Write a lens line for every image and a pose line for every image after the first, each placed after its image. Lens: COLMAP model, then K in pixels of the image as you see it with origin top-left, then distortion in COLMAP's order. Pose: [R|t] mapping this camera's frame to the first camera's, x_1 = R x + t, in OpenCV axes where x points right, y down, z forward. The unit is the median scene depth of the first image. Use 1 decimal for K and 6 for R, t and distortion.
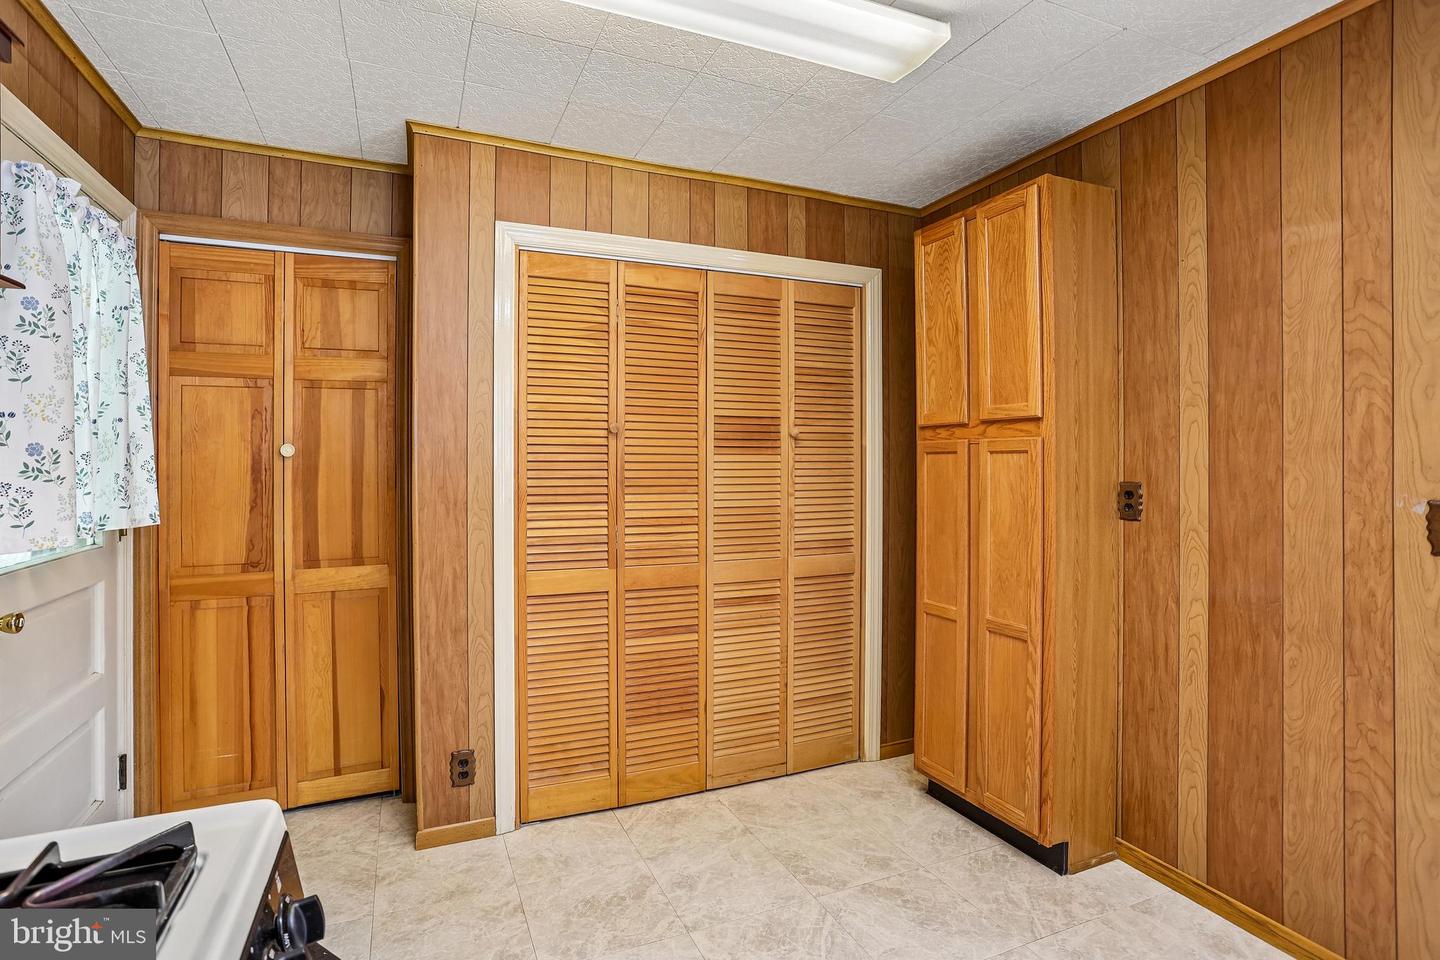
lens RADIAL K [[715.3, 0, 698.4], [0, 715.3, 459.0], [0, 0, 1]] dist [-0.071751, 0.034070]
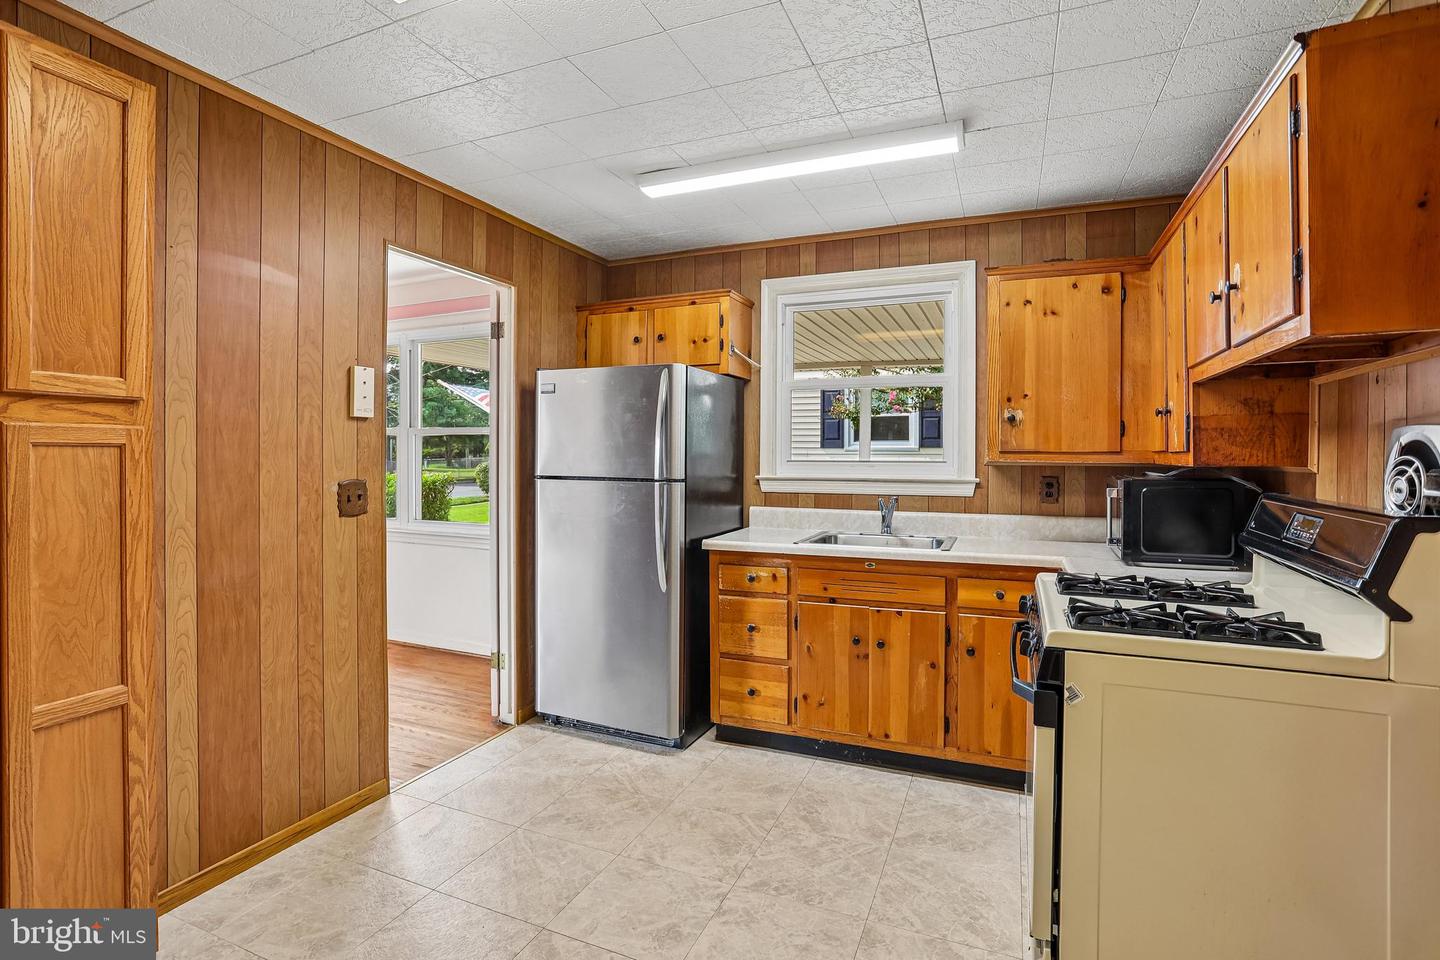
lens RADIAL K [[701.5, 0, 703.2], [0, 701.5, 457.3], [0, 0, 1]] dist [-0.082856, 0.043111]
pose [[-0.679612, -0.005976, 0.733547, -0.439870], [-0.006806, 0.999975, 0.001840, -0.003390], [-0.733540, -0.003742, -0.679636, 0.997446]]
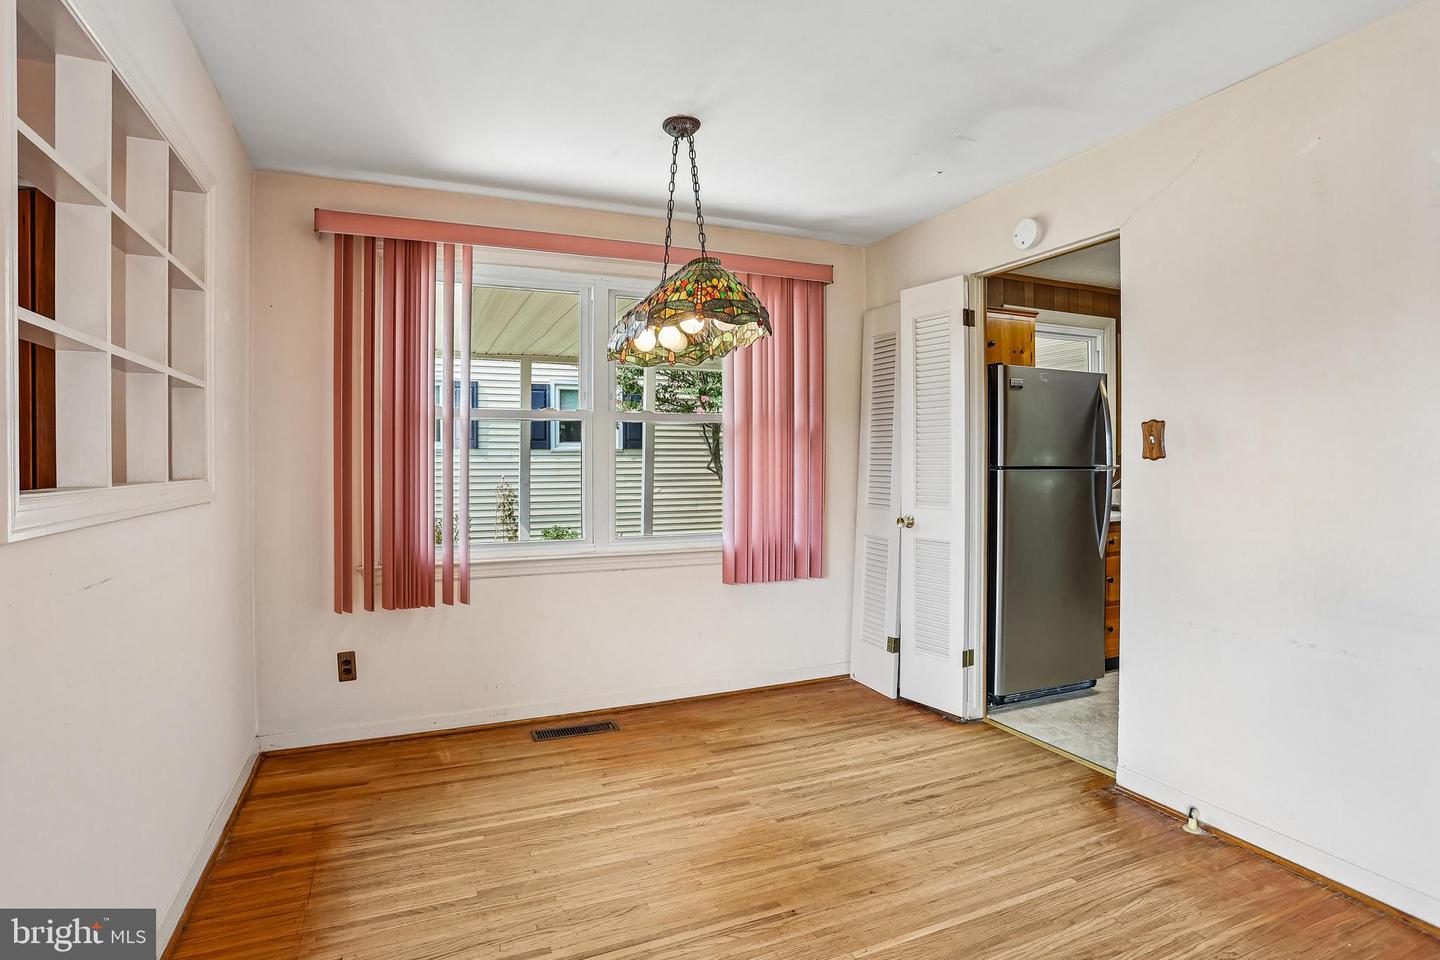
lens RADIAL K [[715.3, 0, 698.4], [0, 715.3, 459.0], [0, 0, 1]] dist [-0.071751, 0.034070]
pose [[-0.999966, 0.000423, 0.008189, 1.495537], [0.000375, 0.999983, -0.005777, 0.031312], [-0.008191, -0.005774, -0.999950, 1.789056]]
